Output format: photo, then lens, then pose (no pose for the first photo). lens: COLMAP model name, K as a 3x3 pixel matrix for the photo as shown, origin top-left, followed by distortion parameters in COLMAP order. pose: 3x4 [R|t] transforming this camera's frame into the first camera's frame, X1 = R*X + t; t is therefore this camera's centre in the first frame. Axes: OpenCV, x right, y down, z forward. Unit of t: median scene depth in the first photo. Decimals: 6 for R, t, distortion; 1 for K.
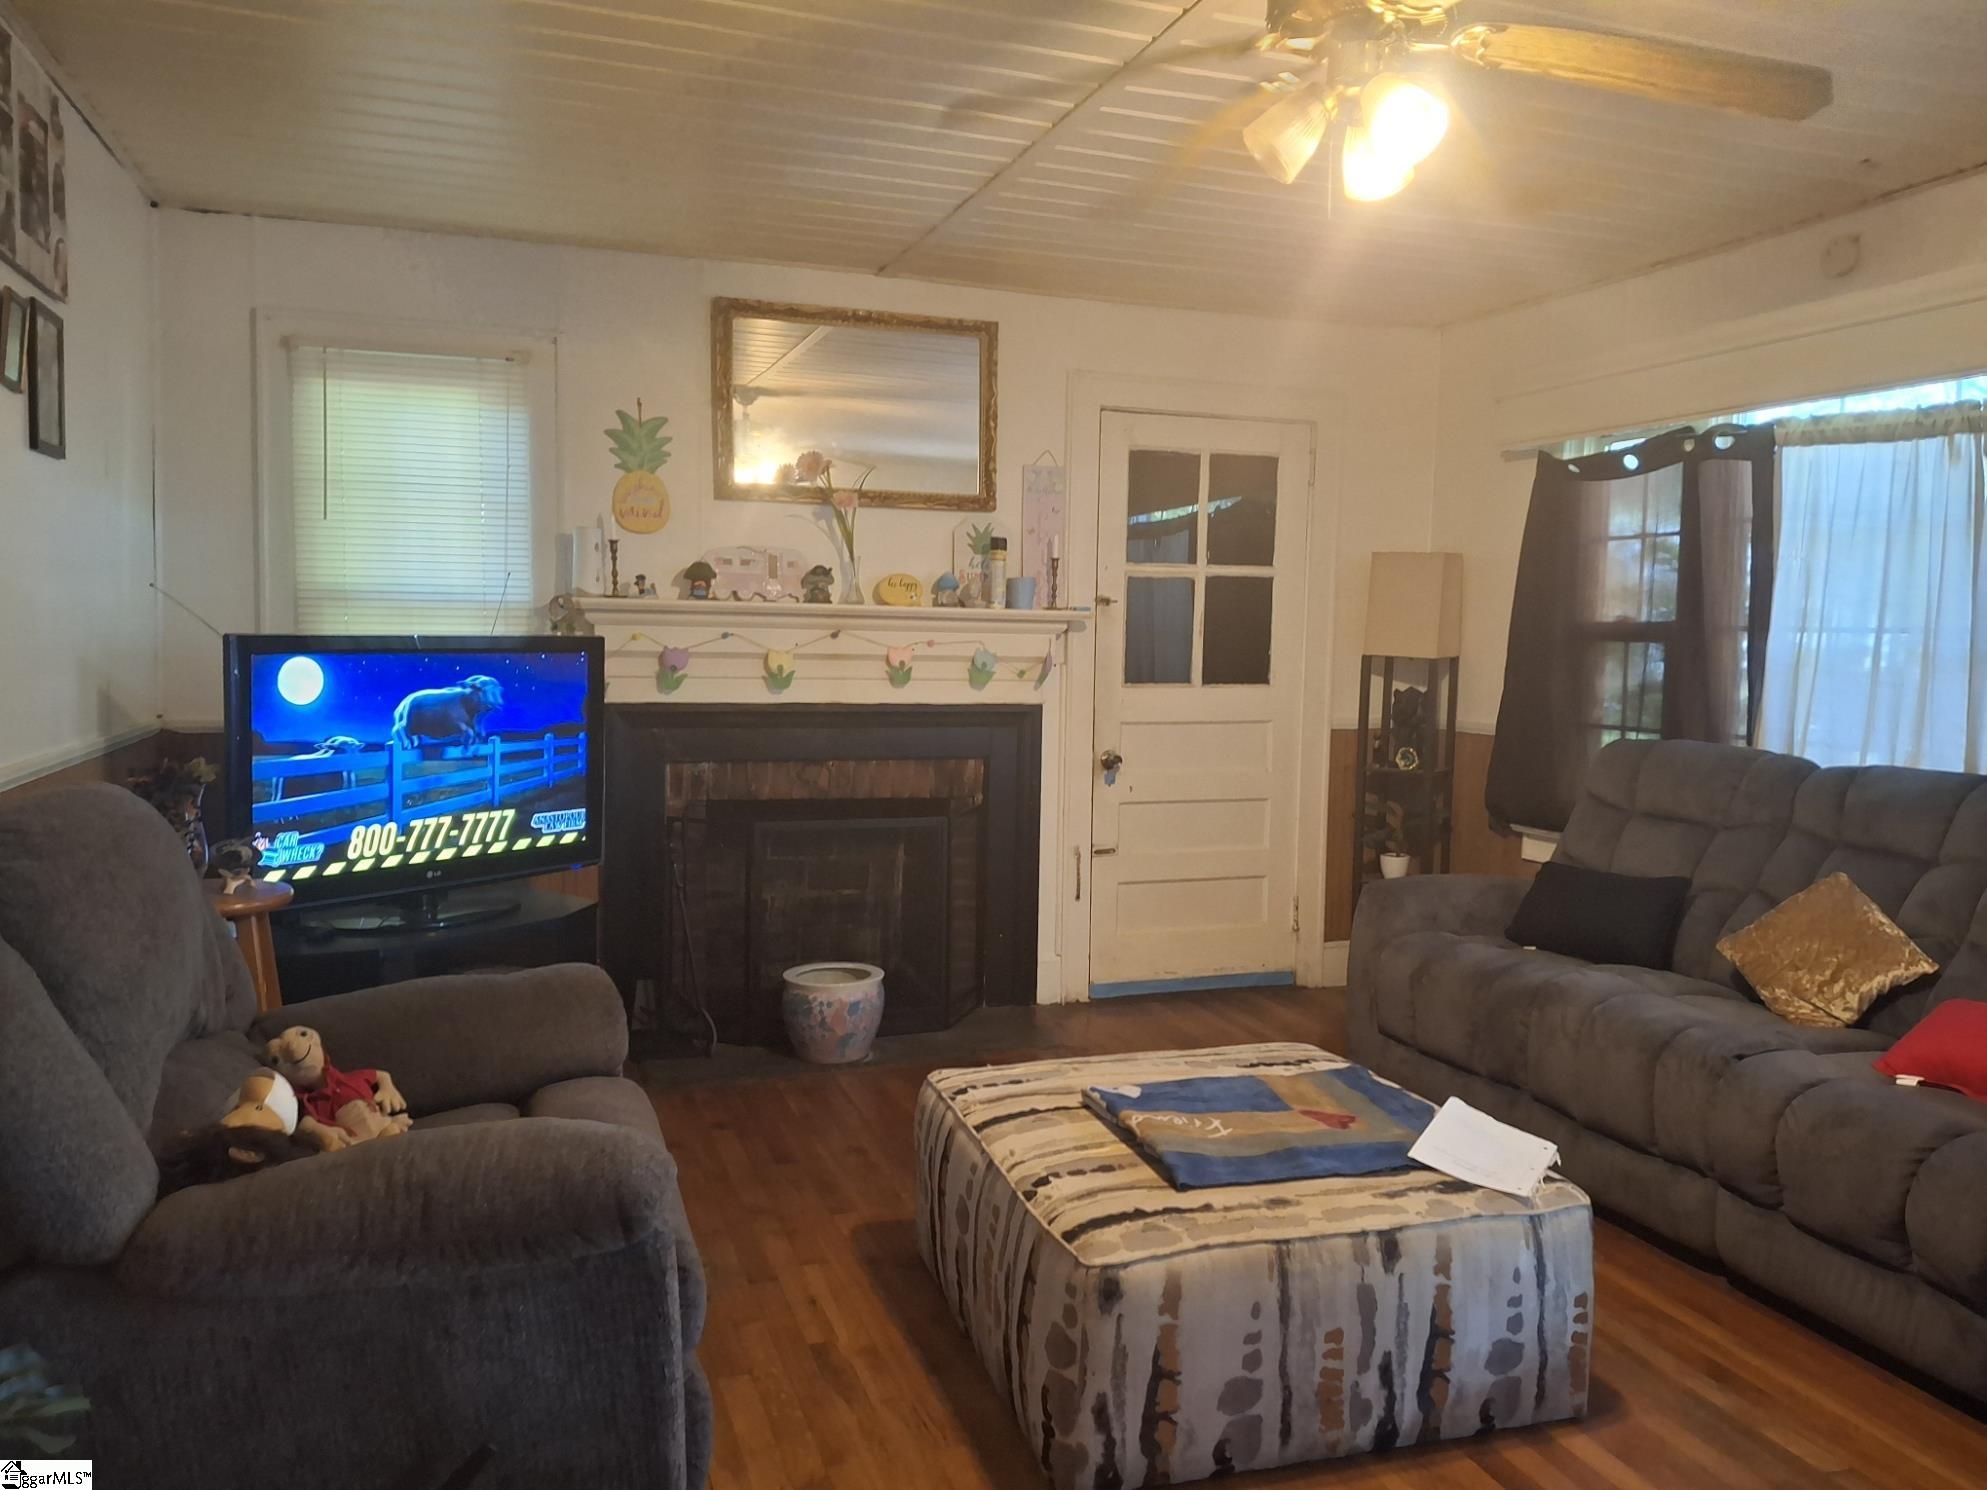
lens RADIAL K [[1404.3, 0, 993.5], [0, 1404.3, 745.0], [0, 0, 1]] dist [-0.002577, -0.002060]
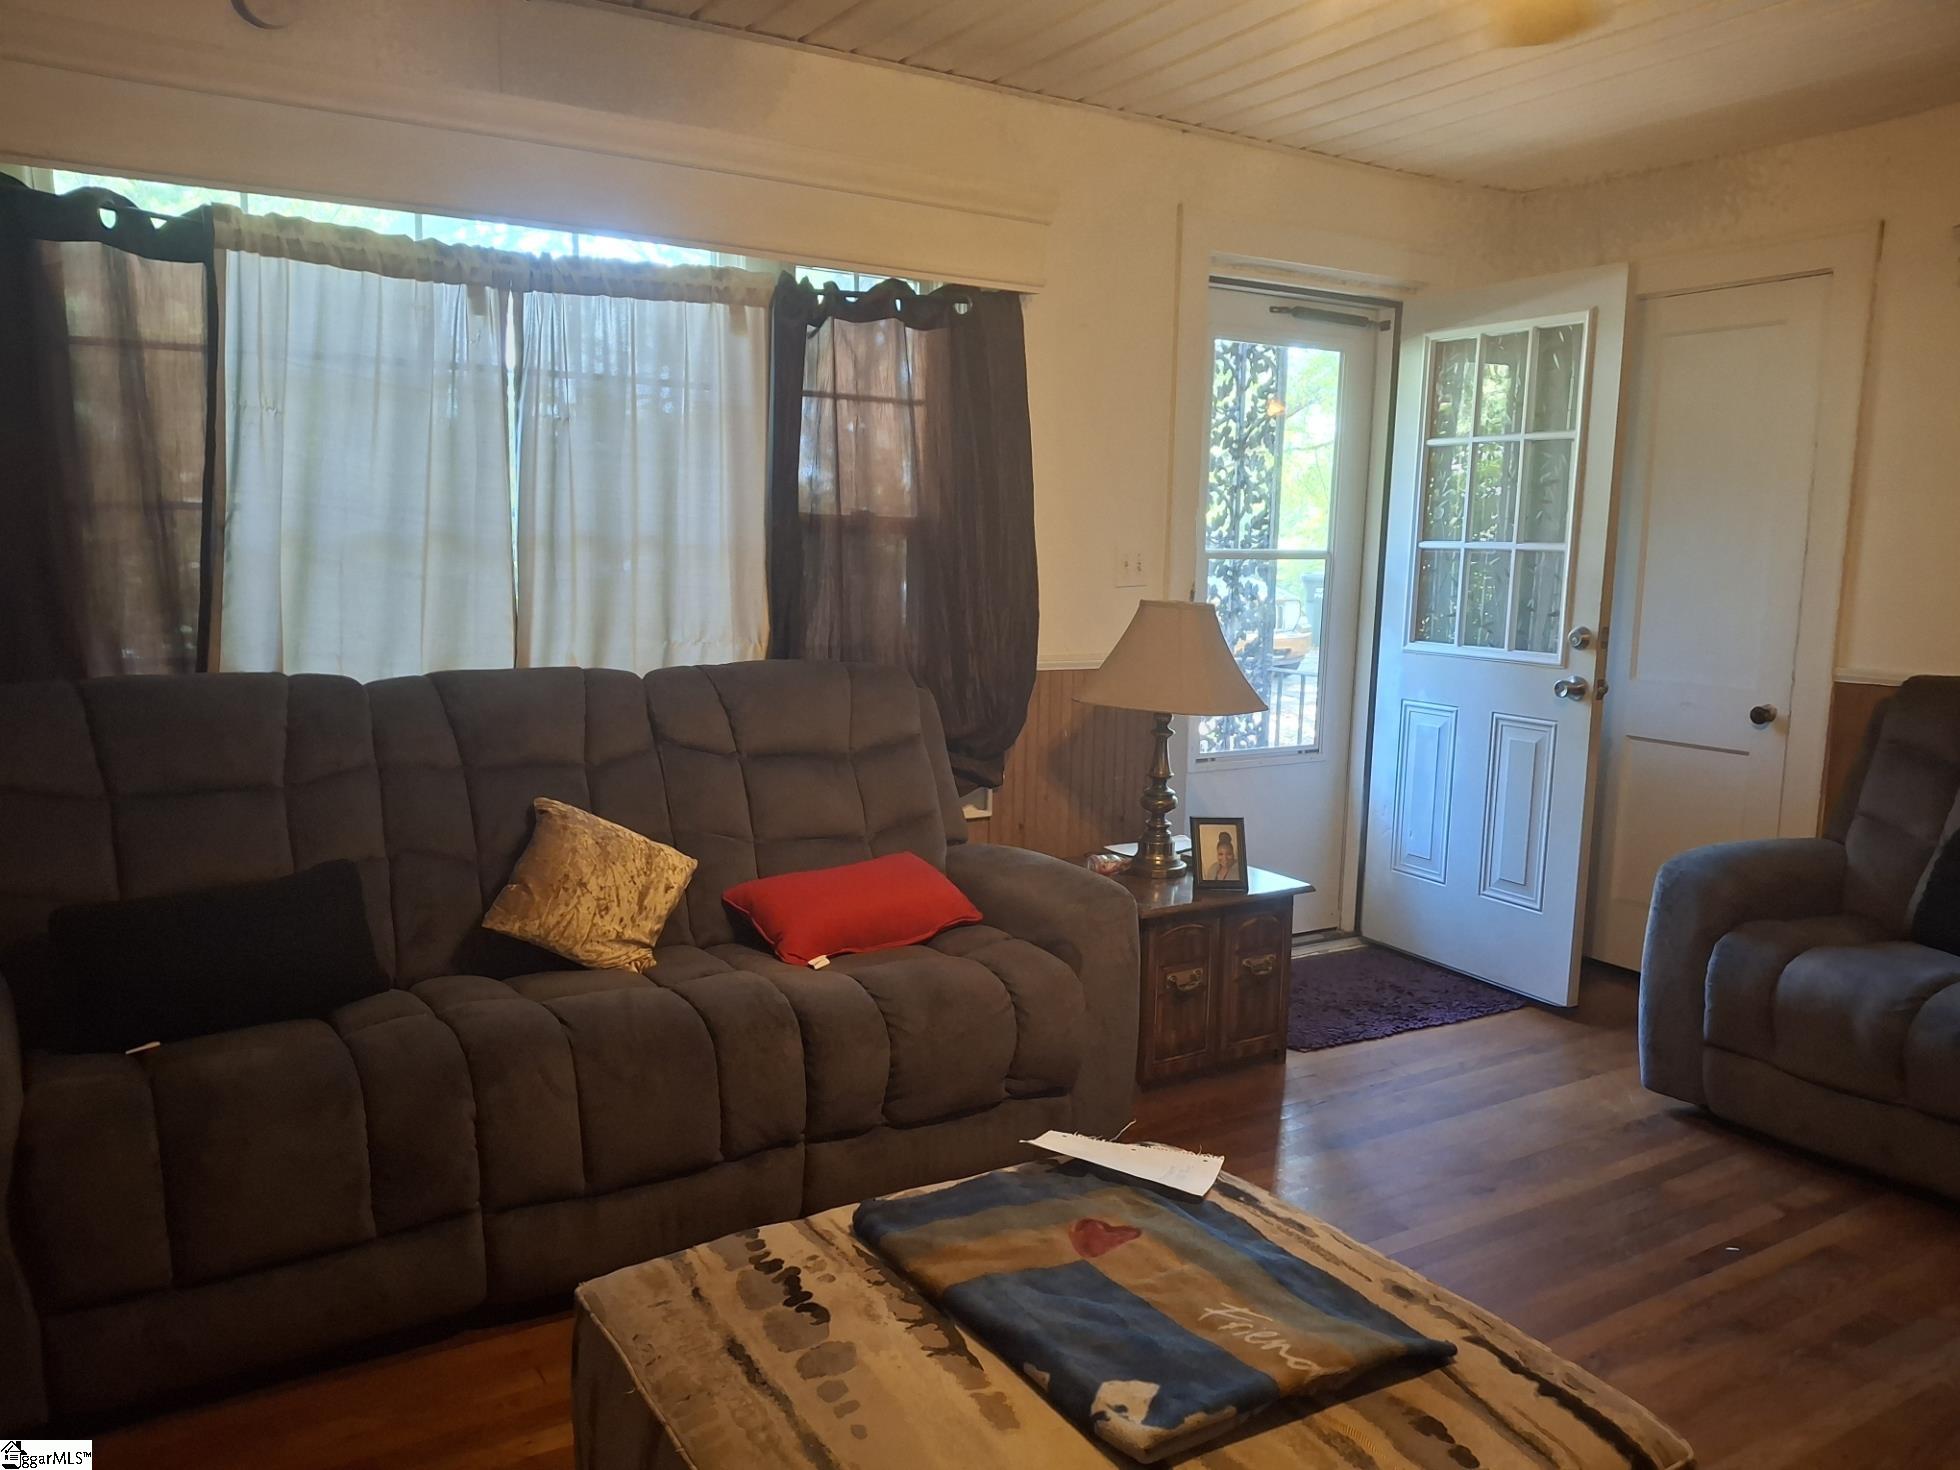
lens RADIAL K [[1479.0, 0, 980.0], [0, 1479.0, 735.0], [0, 0, 1]] dist [0.004480, 0.000392]
pose [[-0.199640, -0.156432, 0.967302, -0.291519], [0.069047, 0.982475, 0.173136, -0.075944], [-0.977434, 0.101354, -0.185340, 0.816677]]
